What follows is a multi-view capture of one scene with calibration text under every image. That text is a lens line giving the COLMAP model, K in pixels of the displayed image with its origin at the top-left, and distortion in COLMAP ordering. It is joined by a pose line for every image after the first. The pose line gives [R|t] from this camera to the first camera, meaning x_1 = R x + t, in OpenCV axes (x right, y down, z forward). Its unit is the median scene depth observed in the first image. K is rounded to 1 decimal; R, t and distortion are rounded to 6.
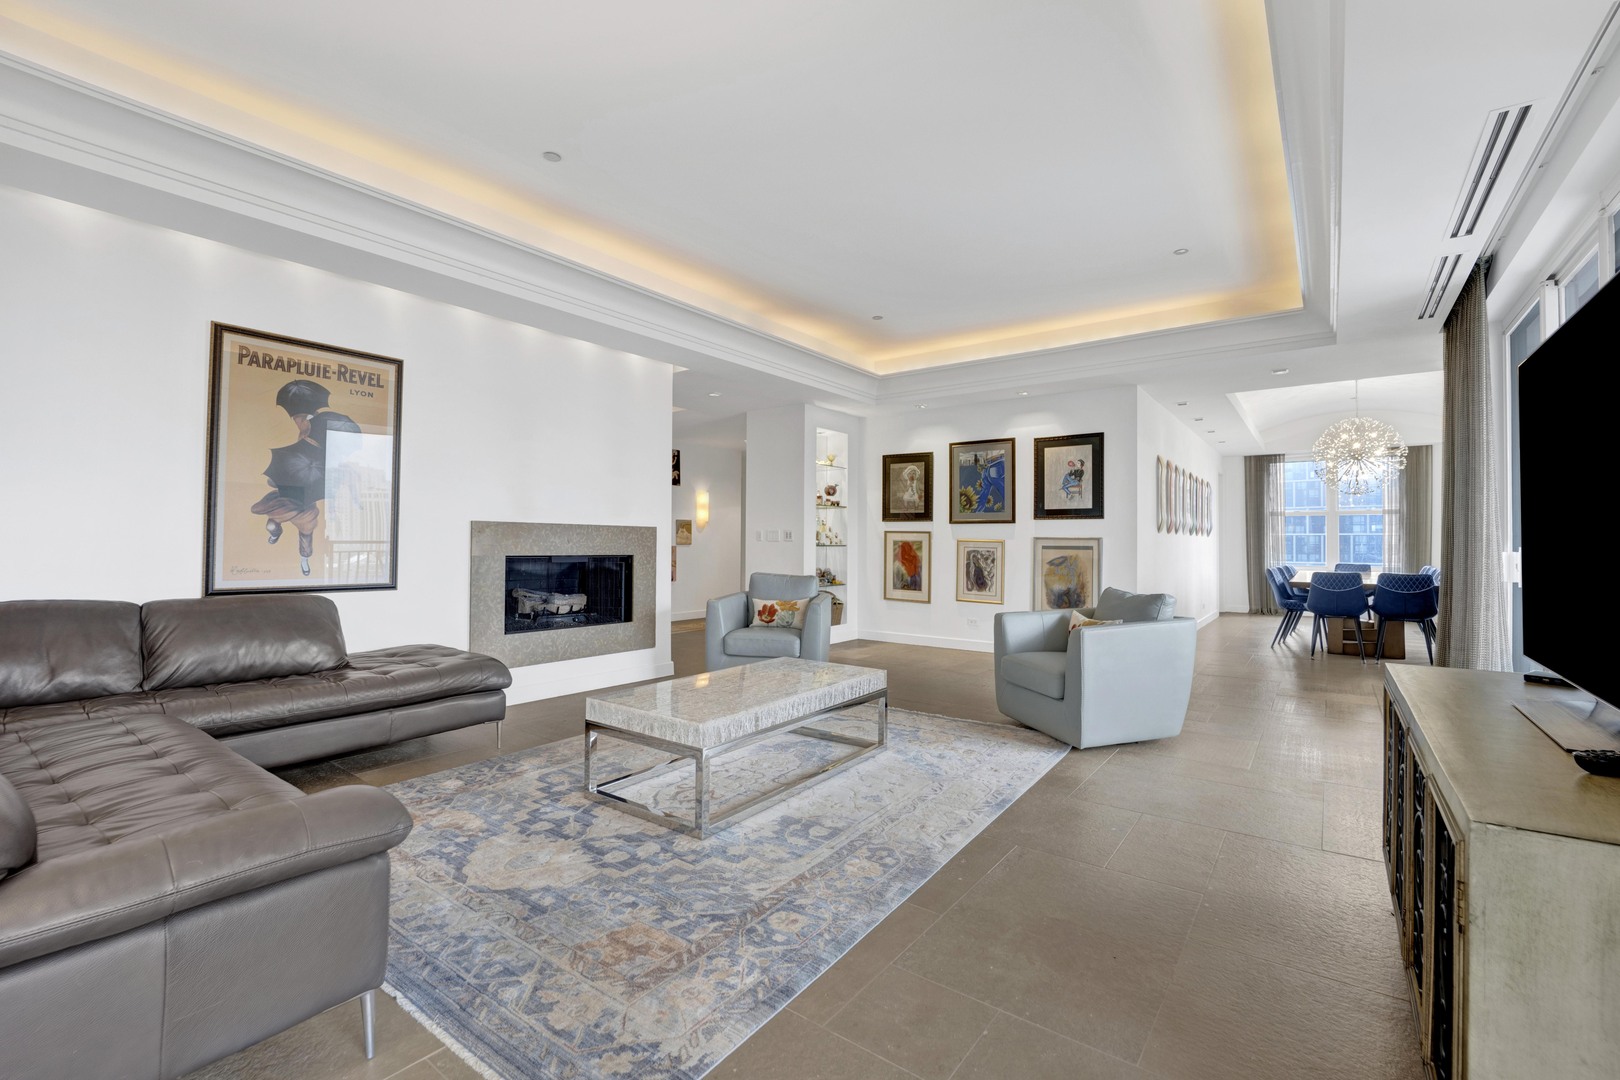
lens RADIAL K [[672.9, 0, 810.5], [0, 672.9, 531.9], [0, 0, 1]] dist [-0.013710, 0.000473]
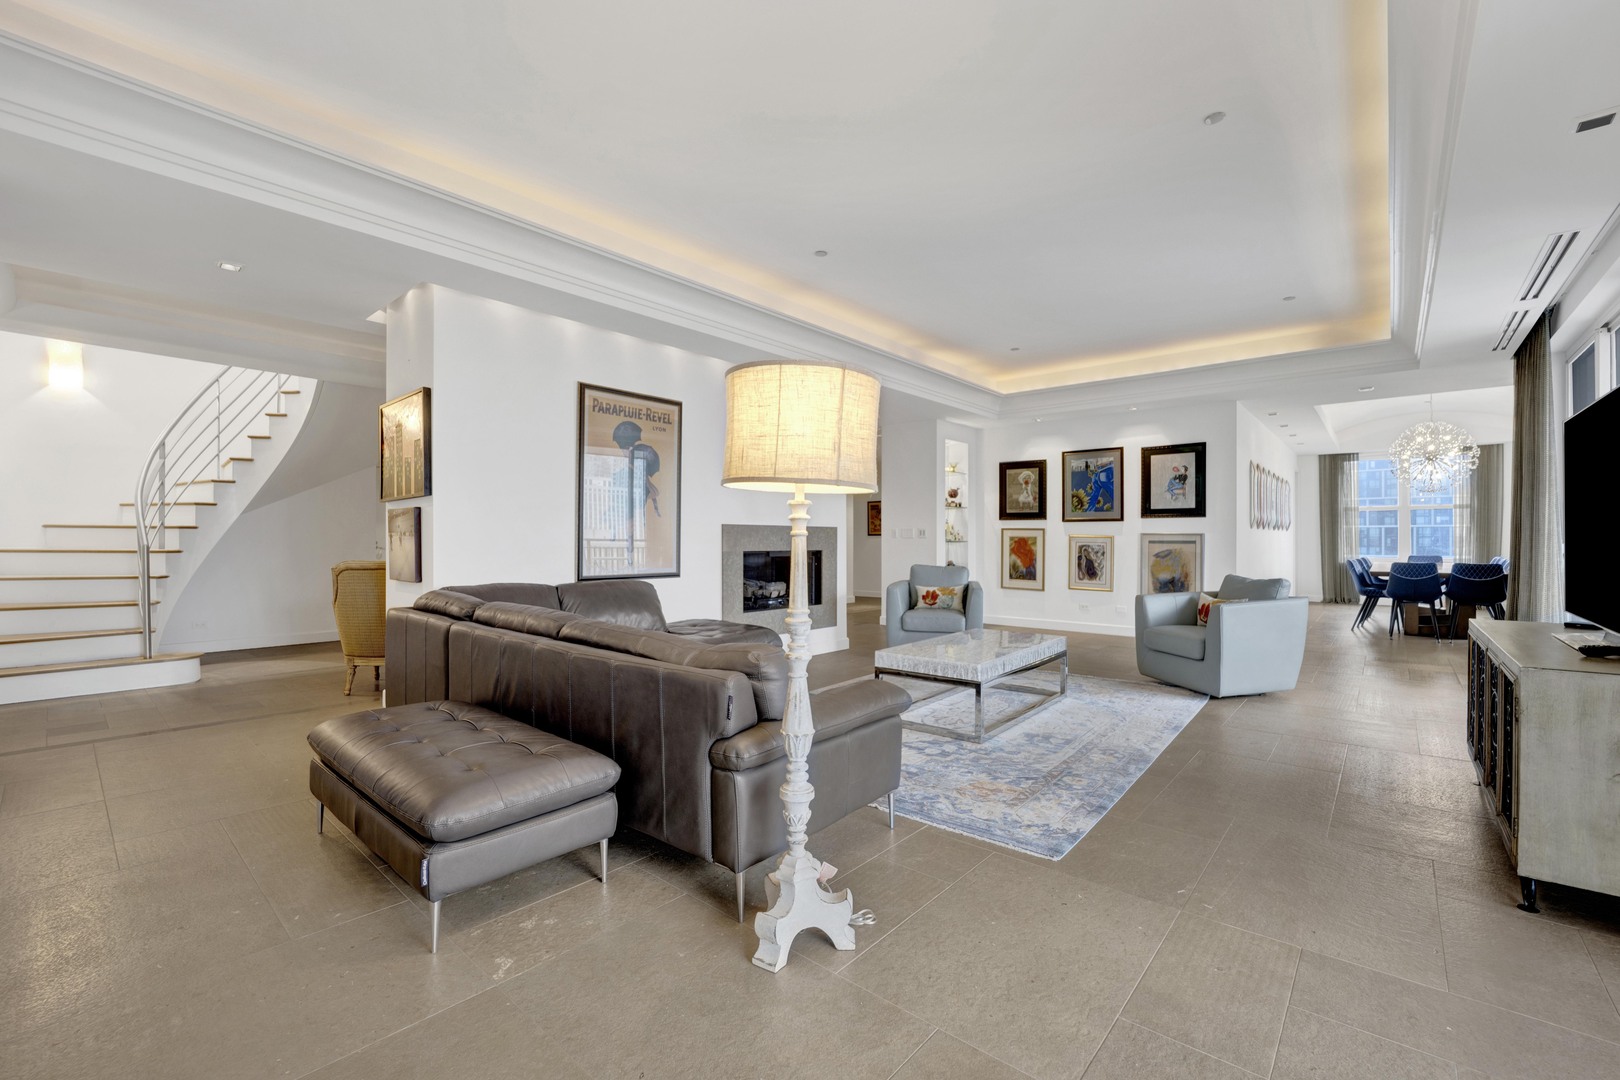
lens RADIAL K [[672.9, 0, 813.6], [0, 672.9, 538.4], [0, 0, 1]] dist [-0.013710, 0.000473]
pose [[0.998613, -0.005946, -0.052319, -0.287259], [0.006820, 0.999840, 0.016547, -0.010313], [0.052212, -0.016881, 0.998493, -0.305851]]
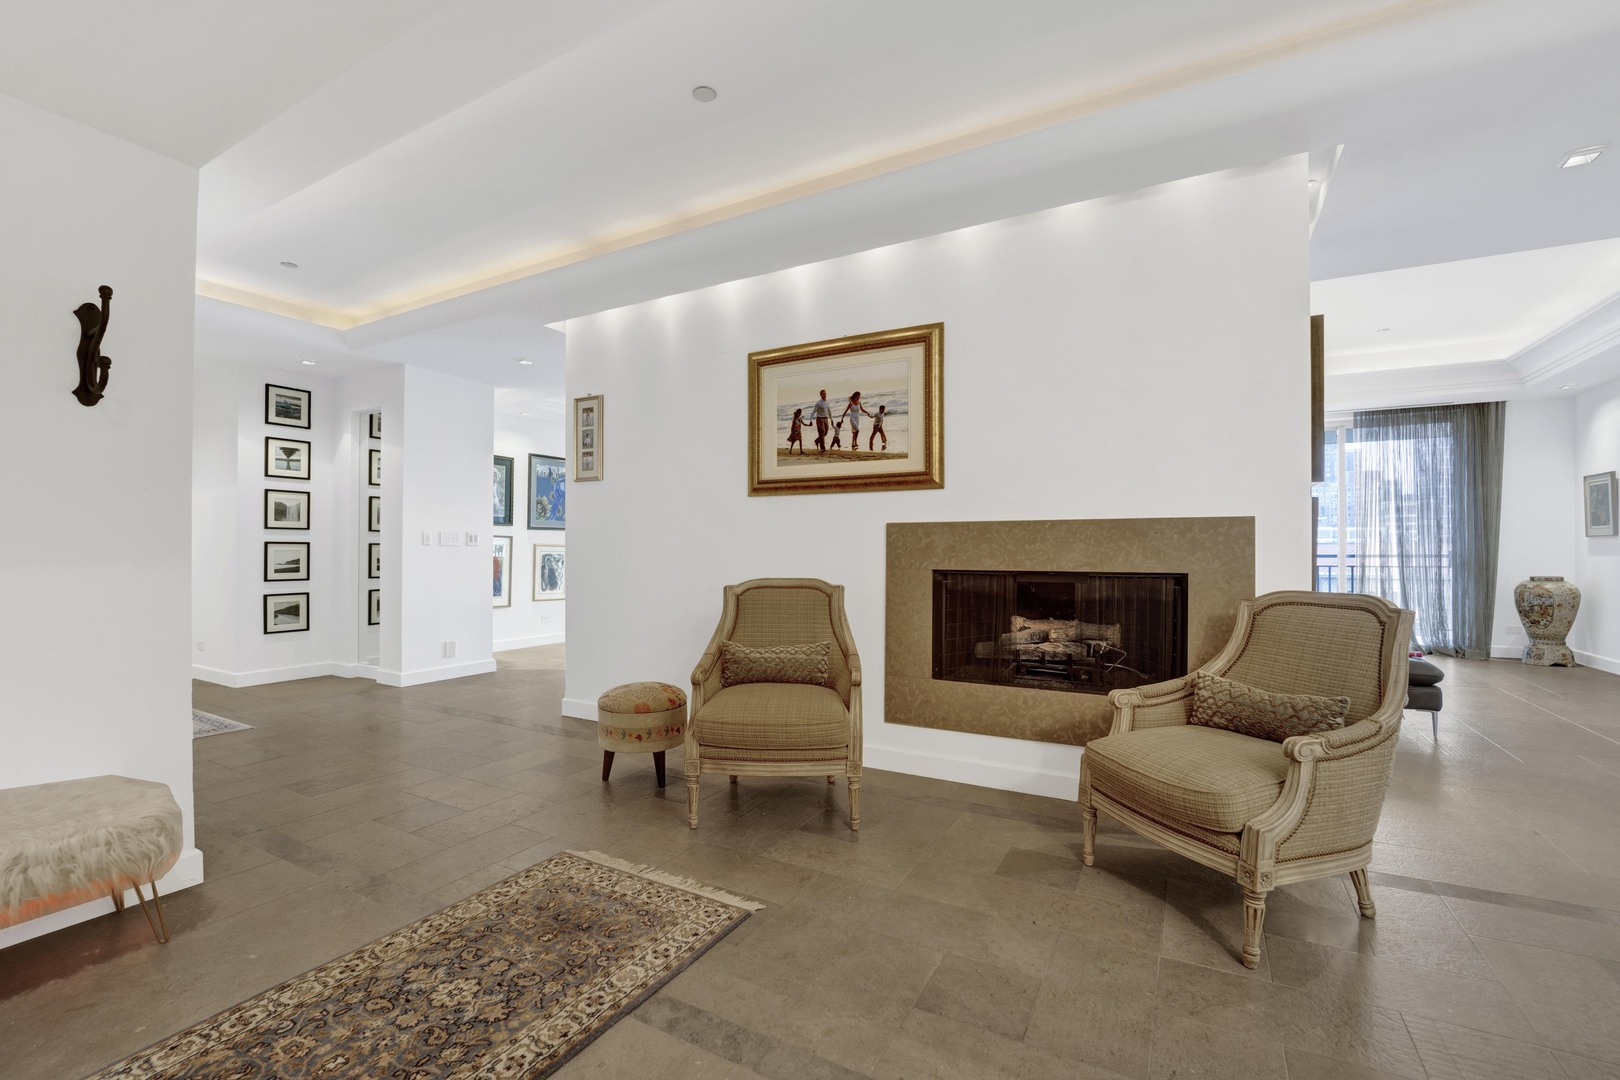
lens RADIAL K [[672.9, 0, 812.9], [0, 672.9, 544.0], [0, 0, 1]] dist [-0.013710, 0.000473]
pose [[-0.137011, 0.004779, 0.990558, -1.643498], [-0.007928, 0.999951, -0.005921, 0.025055], [-0.990538, -0.008664, -0.136967, 1.282874]]
